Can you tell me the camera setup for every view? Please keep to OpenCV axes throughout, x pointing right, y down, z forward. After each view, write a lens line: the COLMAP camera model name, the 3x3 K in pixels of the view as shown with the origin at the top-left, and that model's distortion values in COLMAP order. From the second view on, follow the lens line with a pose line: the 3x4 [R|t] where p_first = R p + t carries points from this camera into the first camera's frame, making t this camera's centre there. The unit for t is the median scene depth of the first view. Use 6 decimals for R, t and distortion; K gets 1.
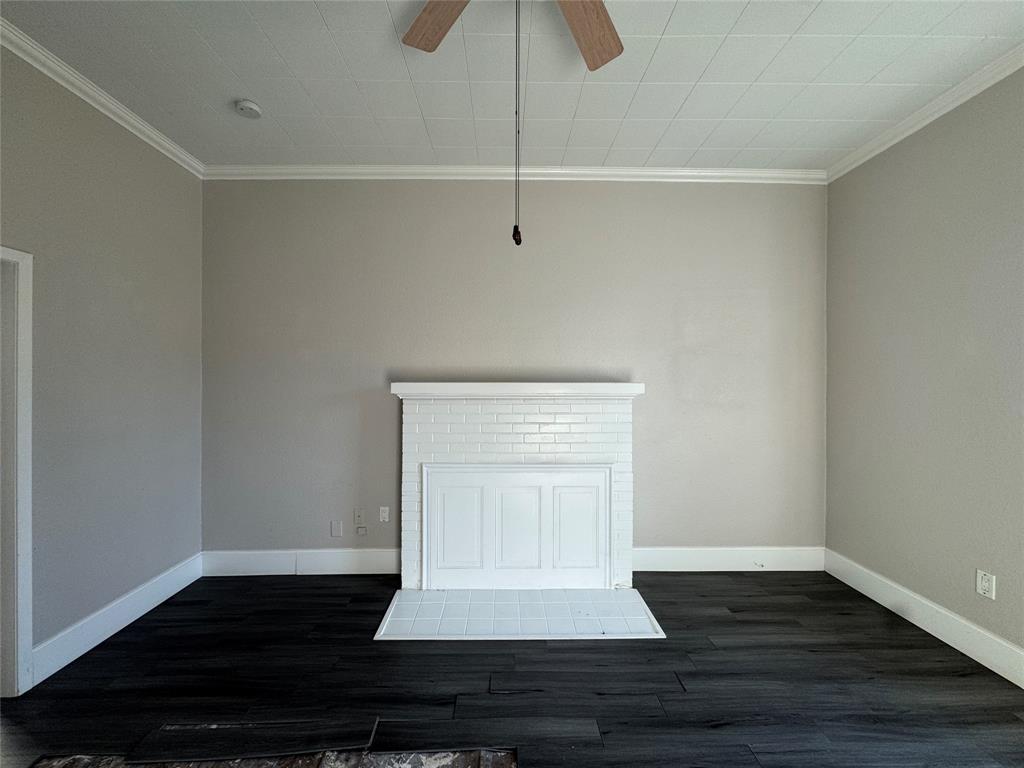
lens RADIAL K [[406.4, 0, 518.2], [0, 406.4, 382.9], [0, 0, 1]] dist [-0.001426, -0.000033]
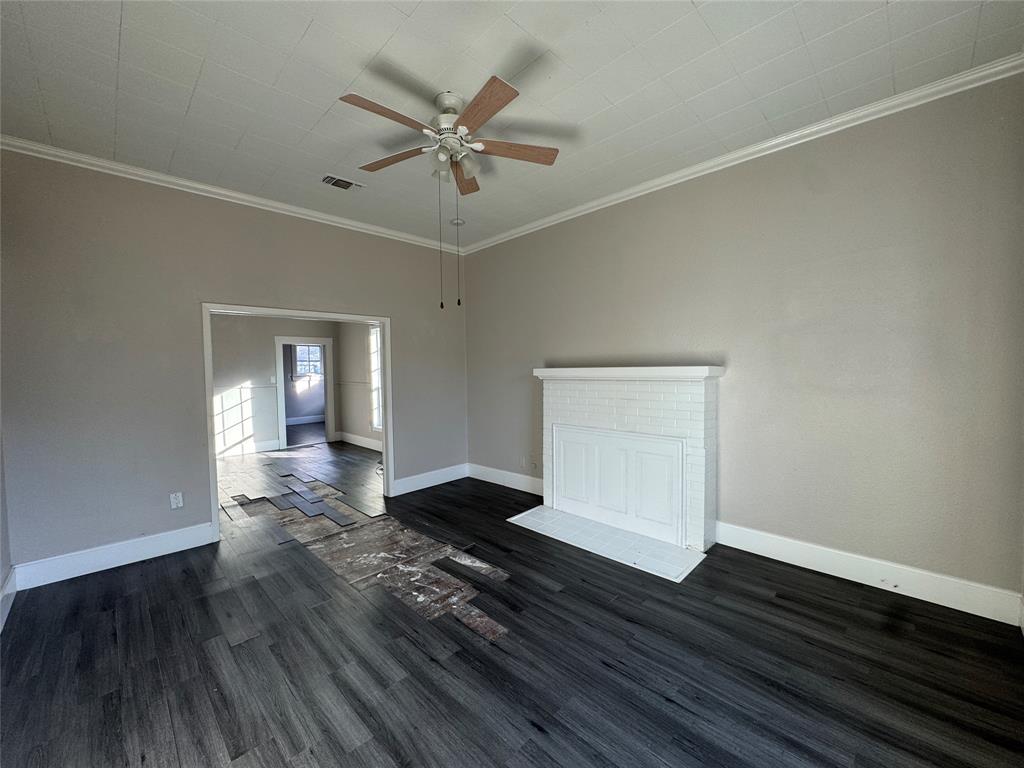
lens RADIAL K [[406.4, 0, 513.9], [0, 406.4, 379.9], [0, 0, 1]] dist [-0.001426, -0.000033]
pose [[0.701388, 0.008135, -0.712734, 0.771451], [0.017821, 0.999422, 0.028945, -0.004010], [0.712557, -0.033003, 0.700837, -0.132761]]
